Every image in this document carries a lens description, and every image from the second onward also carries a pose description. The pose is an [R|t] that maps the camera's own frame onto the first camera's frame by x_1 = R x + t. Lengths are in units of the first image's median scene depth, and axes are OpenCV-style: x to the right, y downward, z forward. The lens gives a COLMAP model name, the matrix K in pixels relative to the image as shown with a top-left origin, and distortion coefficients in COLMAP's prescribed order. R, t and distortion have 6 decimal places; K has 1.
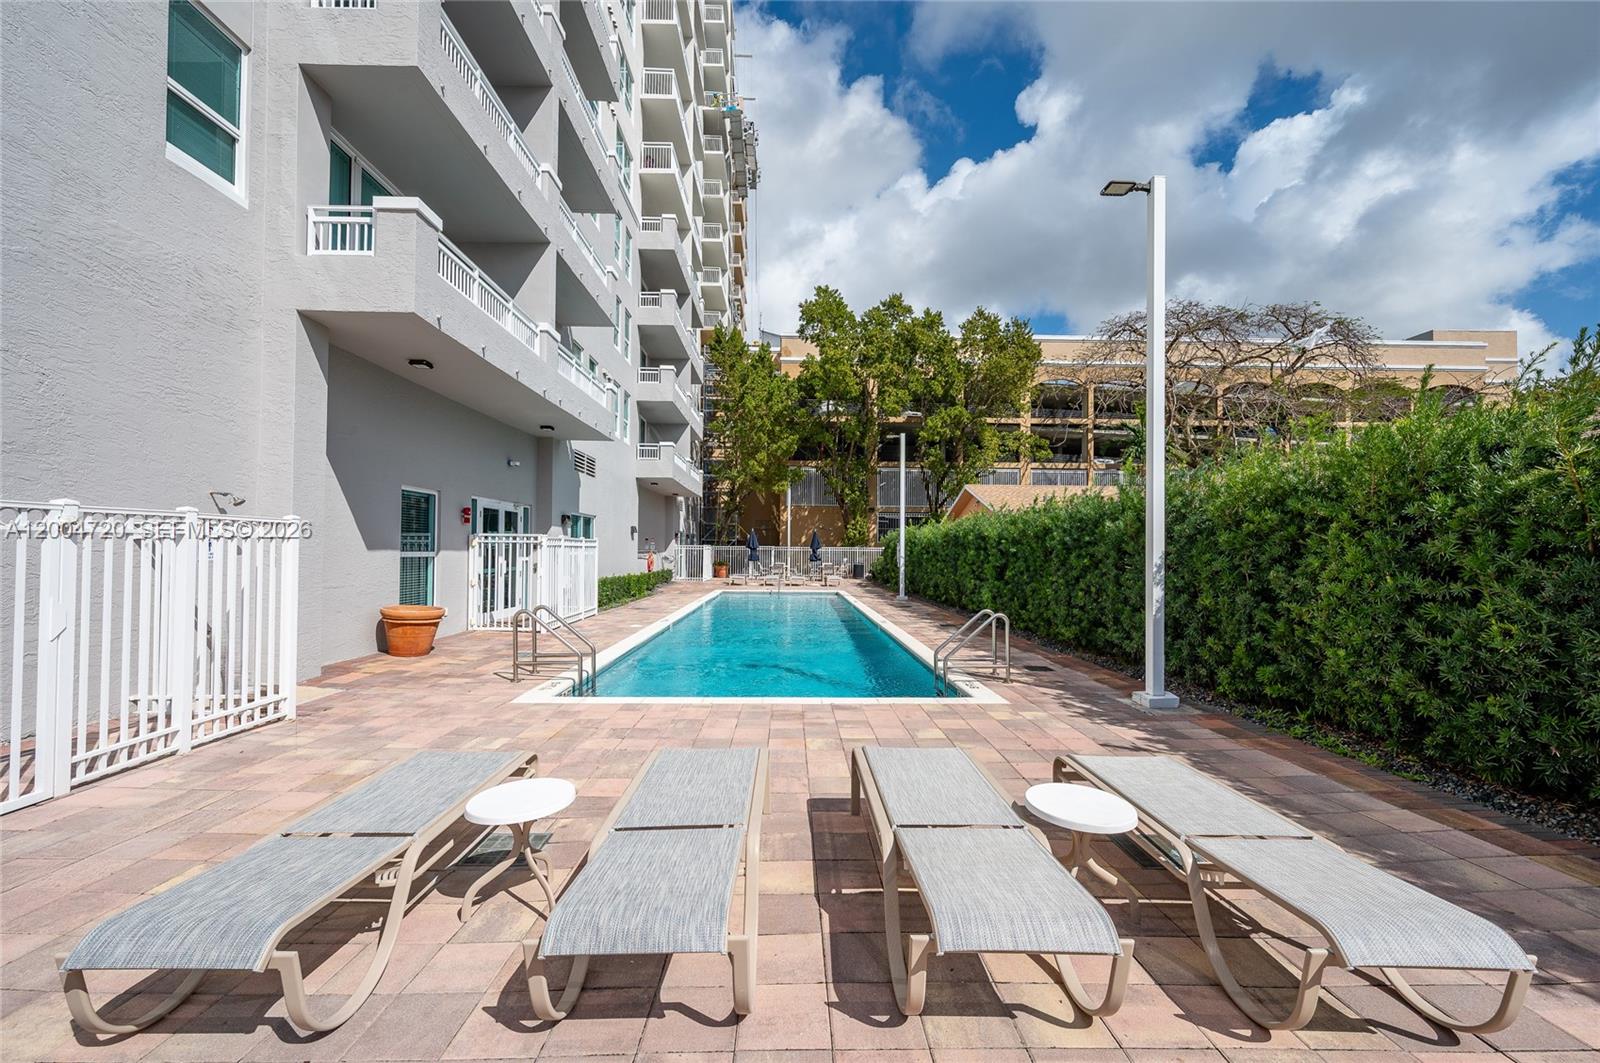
lens RADIAL K [[624.9, 0, 809.7], [0, 624.9, 537.1], [0, 0, 1]] dist [-0.000251, -0.001874]
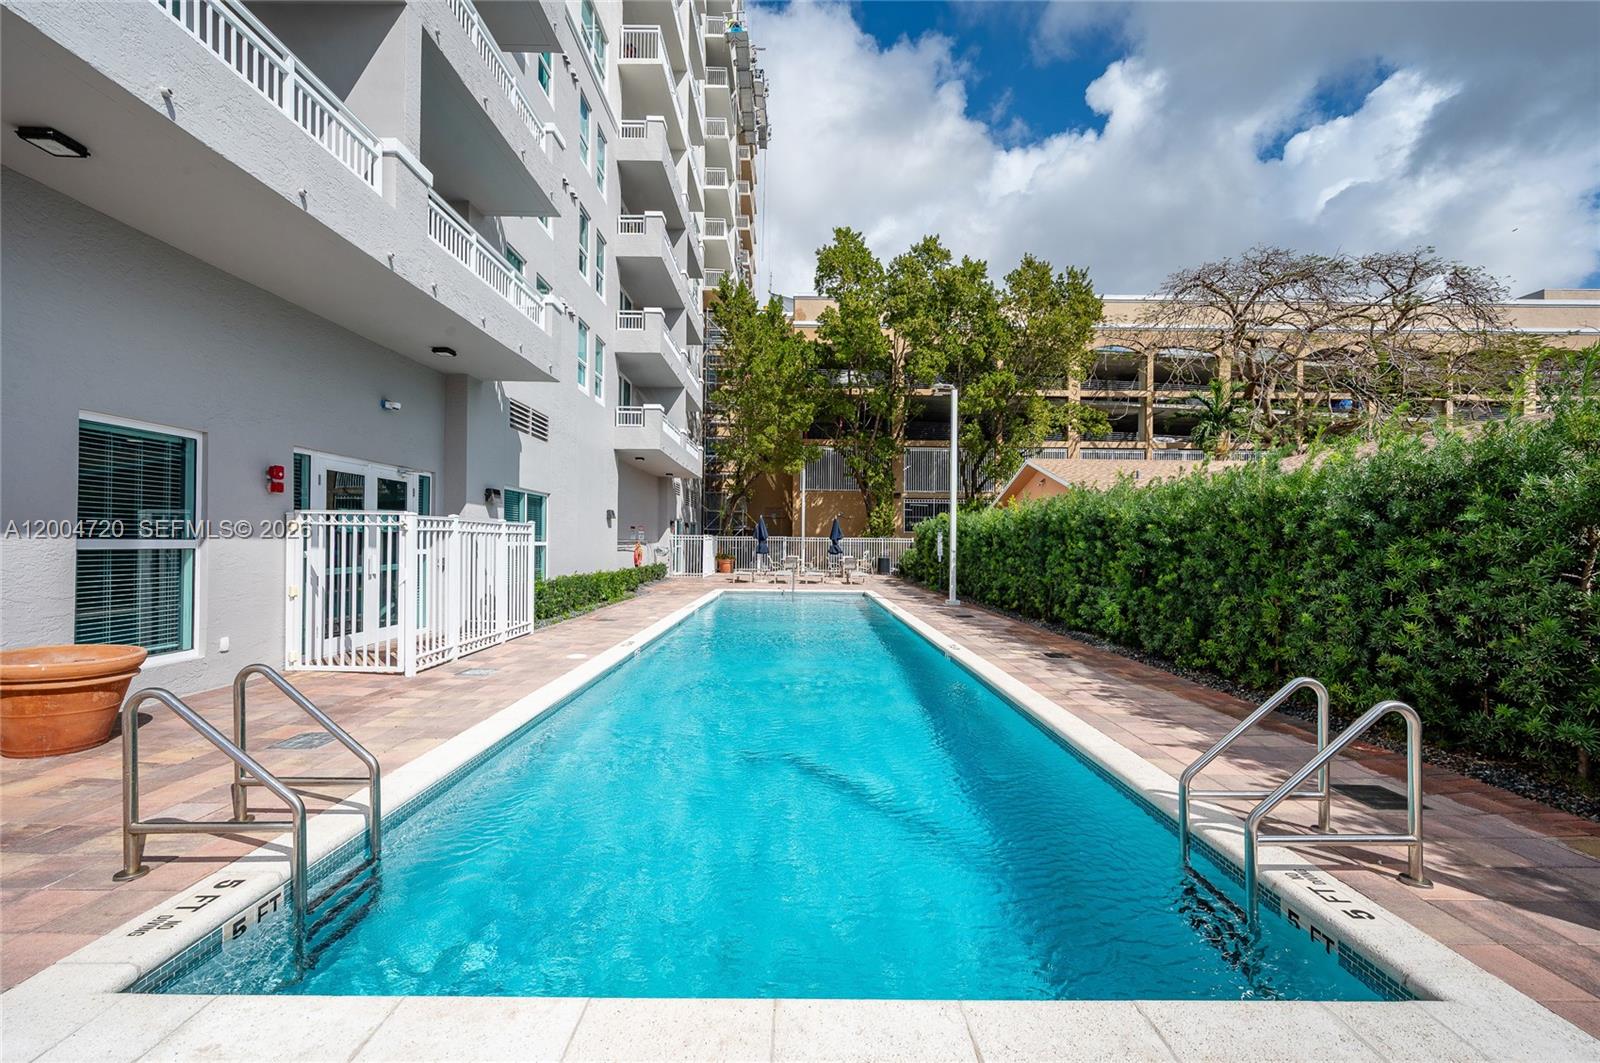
lens RADIAL K [[624.9, 0, 794.9], [0, 624.9, 544.0], [0, 0, 1]] dist [-0.000251, -0.001874]
pose [[0.999195, 0.002418, -0.040033, -0.012479], [-0.001445, 0.999703, 0.024321, 0.004583], [0.040080, -0.024244, 0.998902, 0.165172]]
